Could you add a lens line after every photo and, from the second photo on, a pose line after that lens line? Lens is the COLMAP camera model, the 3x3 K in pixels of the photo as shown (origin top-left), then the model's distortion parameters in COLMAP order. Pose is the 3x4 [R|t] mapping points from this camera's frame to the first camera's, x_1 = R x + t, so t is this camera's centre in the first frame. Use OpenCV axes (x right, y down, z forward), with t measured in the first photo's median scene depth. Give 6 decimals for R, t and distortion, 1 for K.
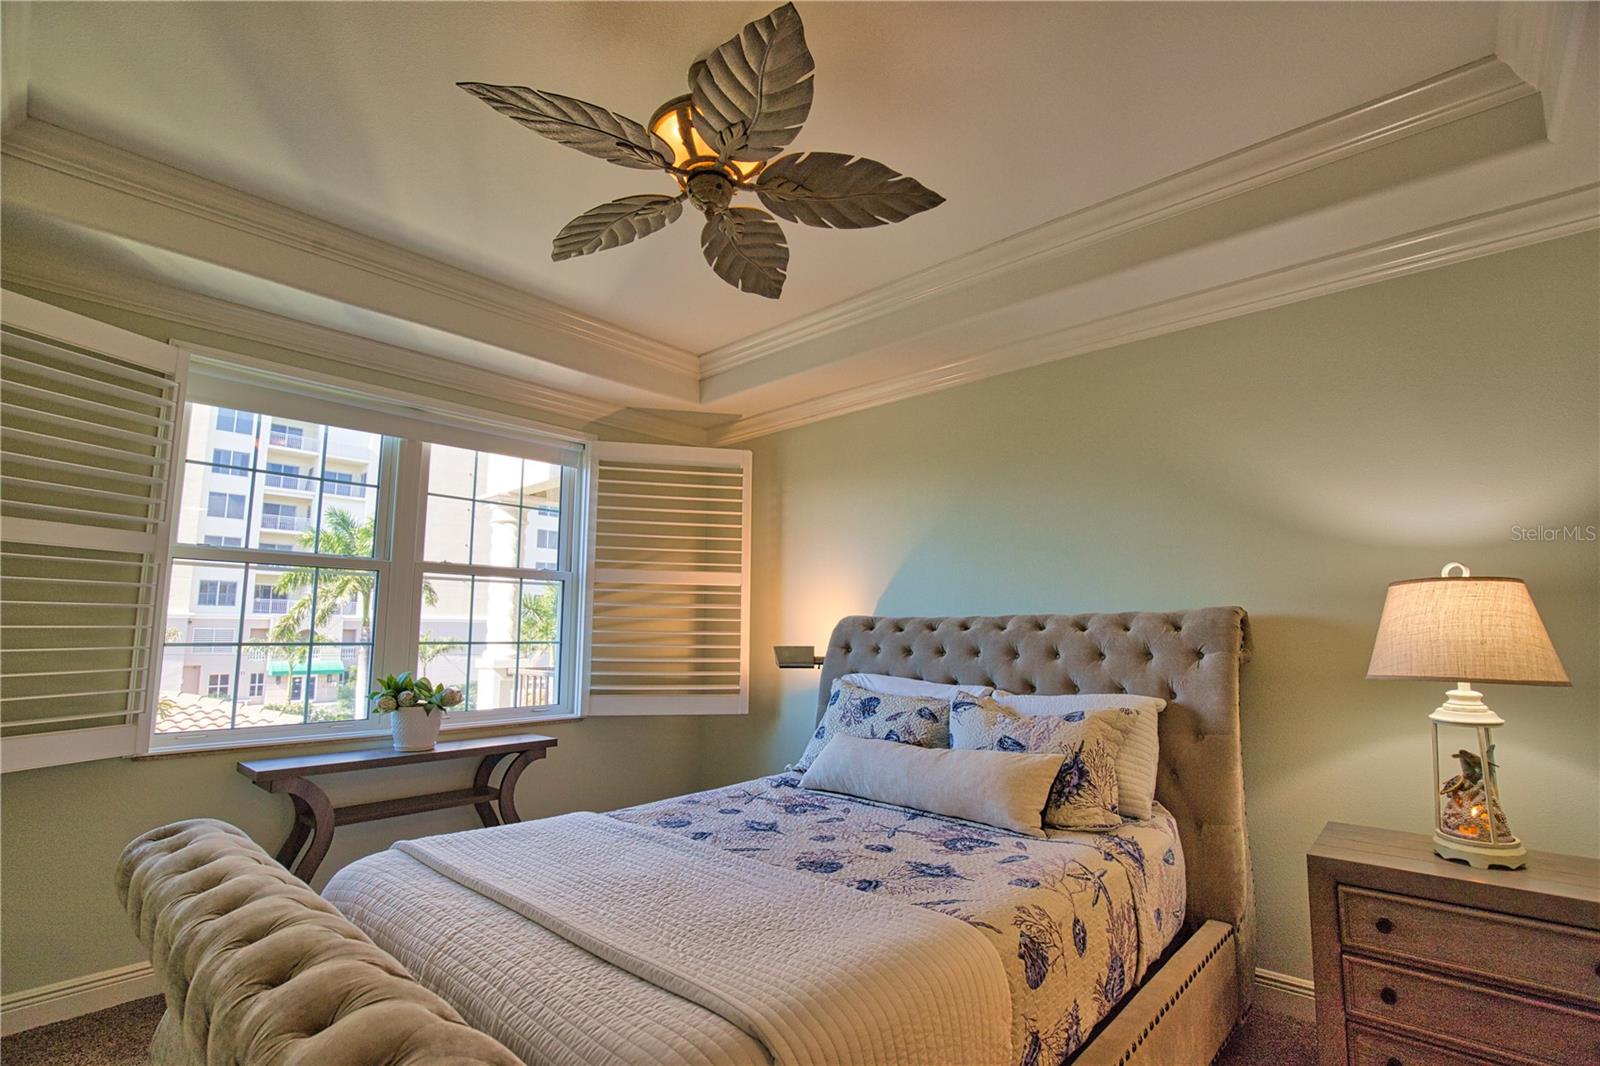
lens RADIAL K [[731.0, 0, 800.2], [0, 731.0, 541.3], [0, 0, 1]] dist [-0.031858, 0.003912]
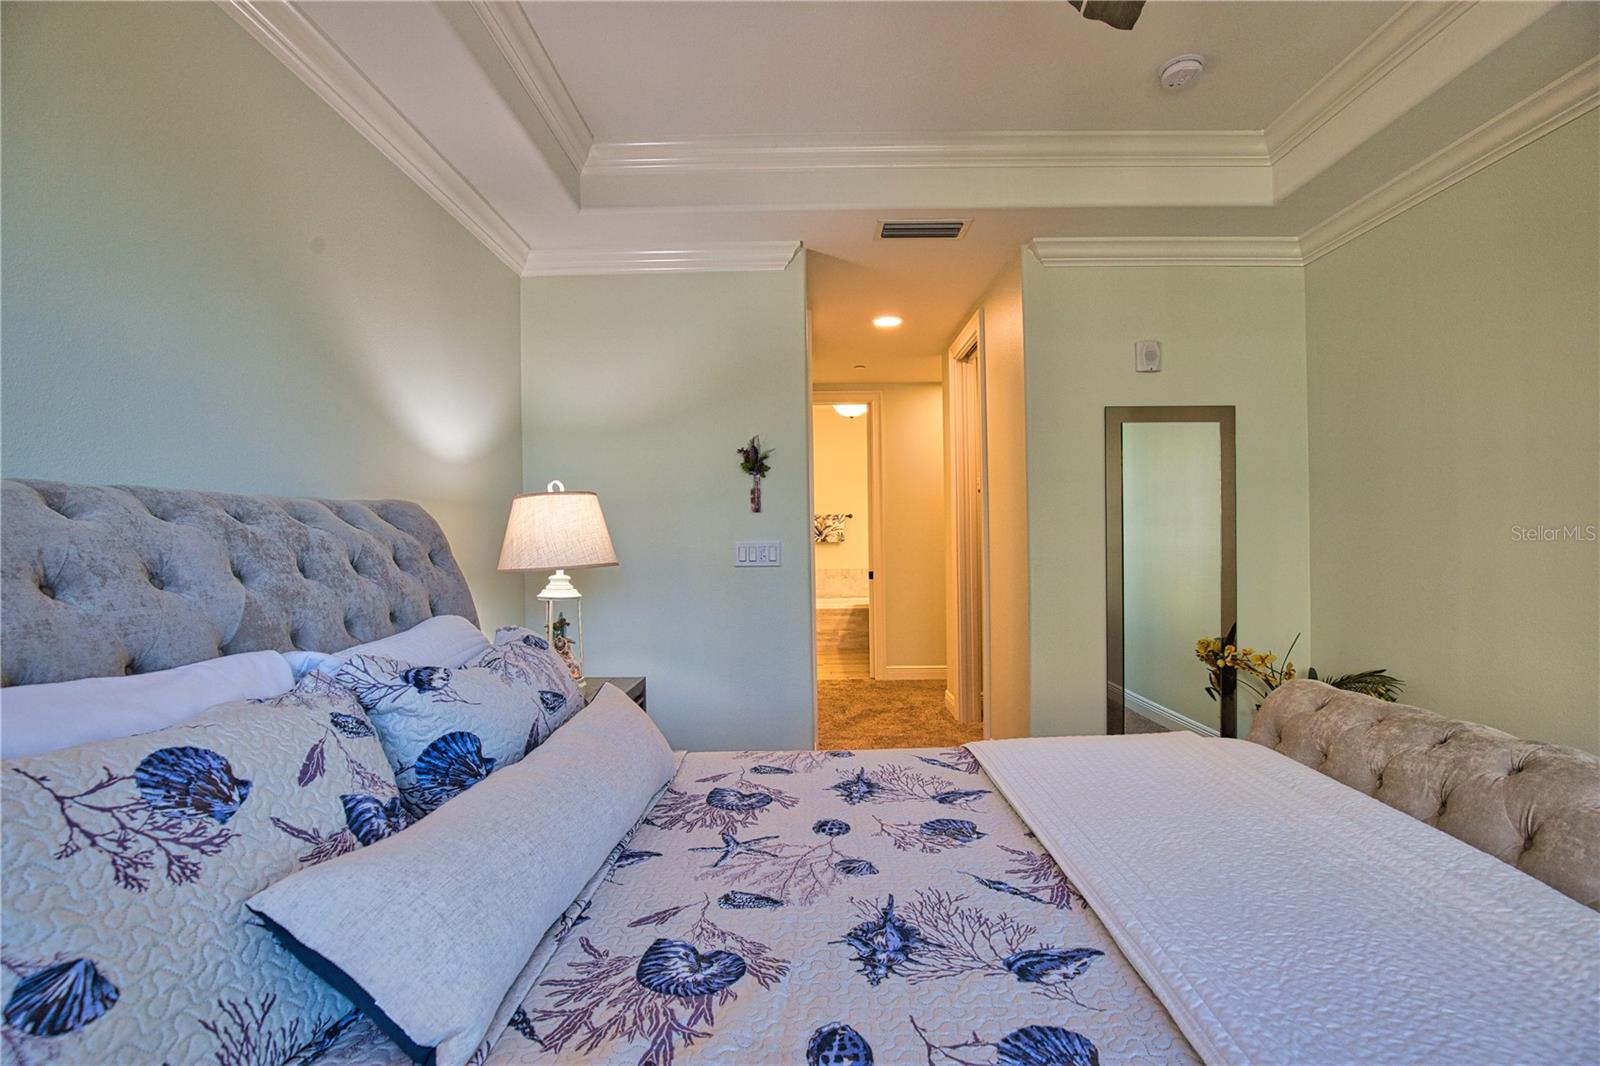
lens RADIAL K [[731.0, 0, 803.5], [0, 731.0, 539.2], [0, 0, 1]] dist [-0.031858, 0.003912]
pose [[-0.663997, 0.009812, 0.747671, -0.403283], [-0.073657, 0.994192, -0.078461, 0.209762], [-0.744099, -0.107169, -0.659418, 1.541514]]
